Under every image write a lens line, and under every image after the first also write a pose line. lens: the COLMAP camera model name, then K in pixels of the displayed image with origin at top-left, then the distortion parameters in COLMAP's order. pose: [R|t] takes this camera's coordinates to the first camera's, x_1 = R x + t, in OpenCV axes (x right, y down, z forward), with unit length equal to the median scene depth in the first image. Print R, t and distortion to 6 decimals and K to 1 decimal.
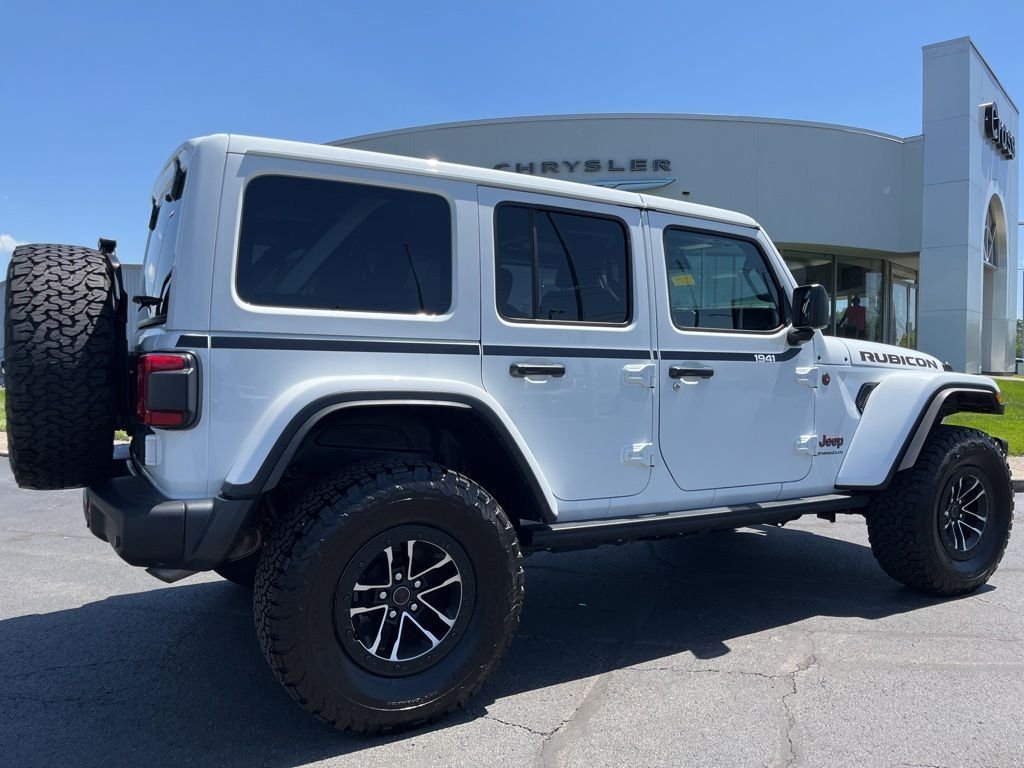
lens RADIAL K [[773.8, 0, 512.0], [0, 773.8, 384.0], [0, 0, 1]] dist [0.062253, -0.079464]
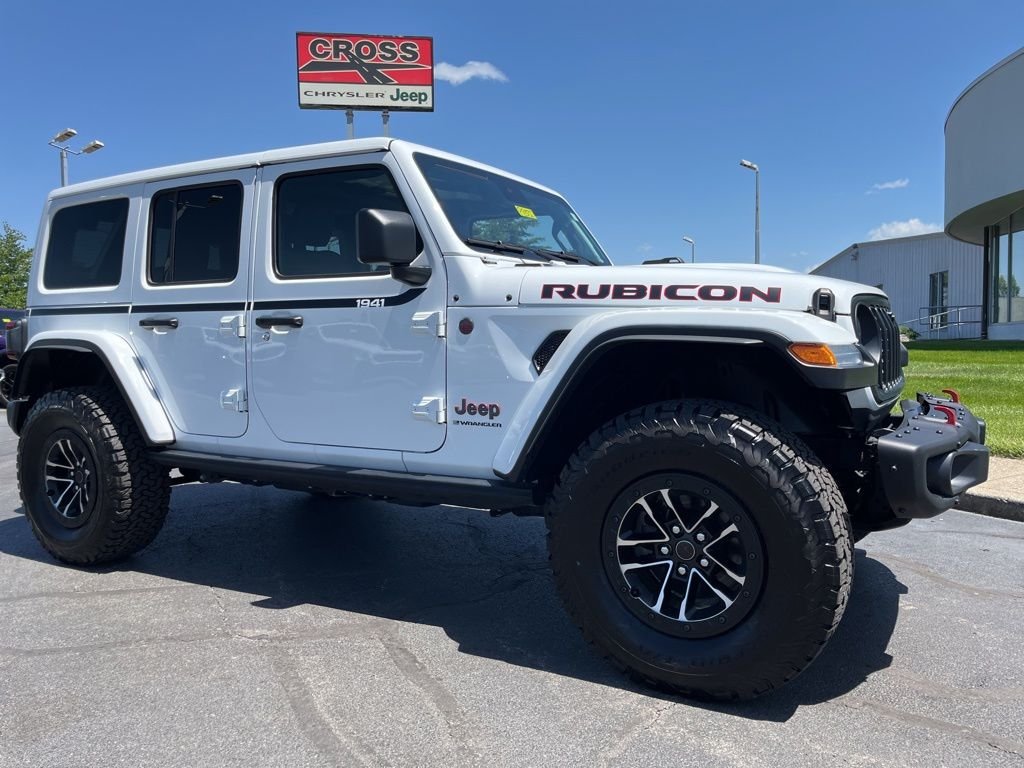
lens RADIAL K [[773.8, 0, 512.0], [0, 773.8, 384.0], [0, 0, 1]] dist [0.062253, -0.079464]
pose [[0.506117, 0.033472, -0.861815, 1.274297], [-0.008133, 0.999387, 0.034039, 0.028797], [0.862426, -0.010219, 0.506079, 0.776076]]
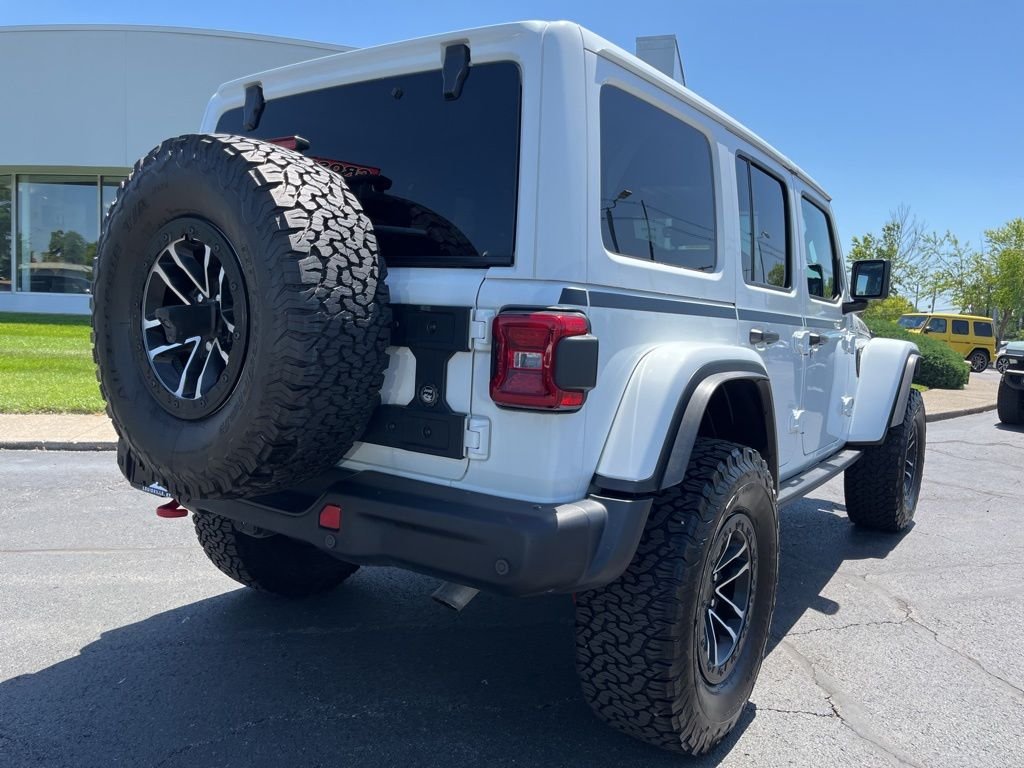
lens RADIAL K [[773.8, 0, 512.0], [0, 773.8, 384.0], [0, 0, 1]] dist [0.062253, -0.079464]
pose [[0.906375, -0.006046, 0.422432, -0.581999], [-0.021879, 0.997884, 0.061225, -0.011095], [-0.421908, -0.064735, 0.904325, 0.248962]]
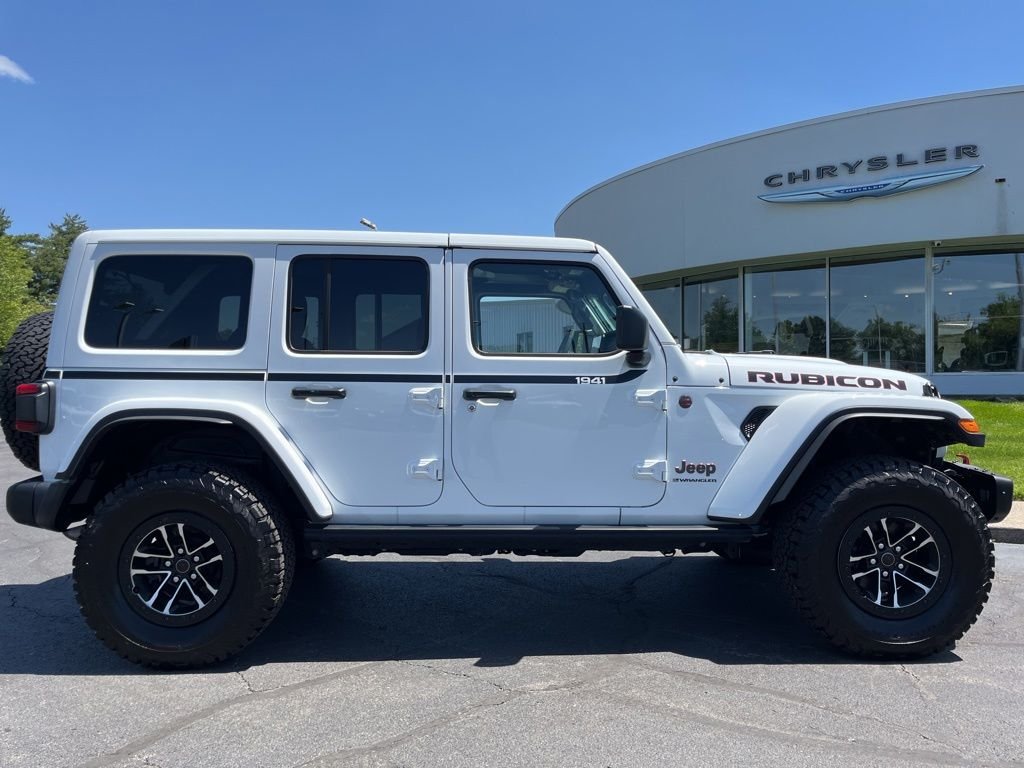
lens RADIAL K [[773.8, 0, 512.0], [0, 773.8, 384.0], [0, 0, 1]] dist [0.062253, -0.079464]
pose [[0.880196, -0.007744, -0.474547, 0.786897], [-0.005948, 0.999608, -0.027344, -0.000915], [0.474573, 0.026891, 0.879805, 0.080126]]
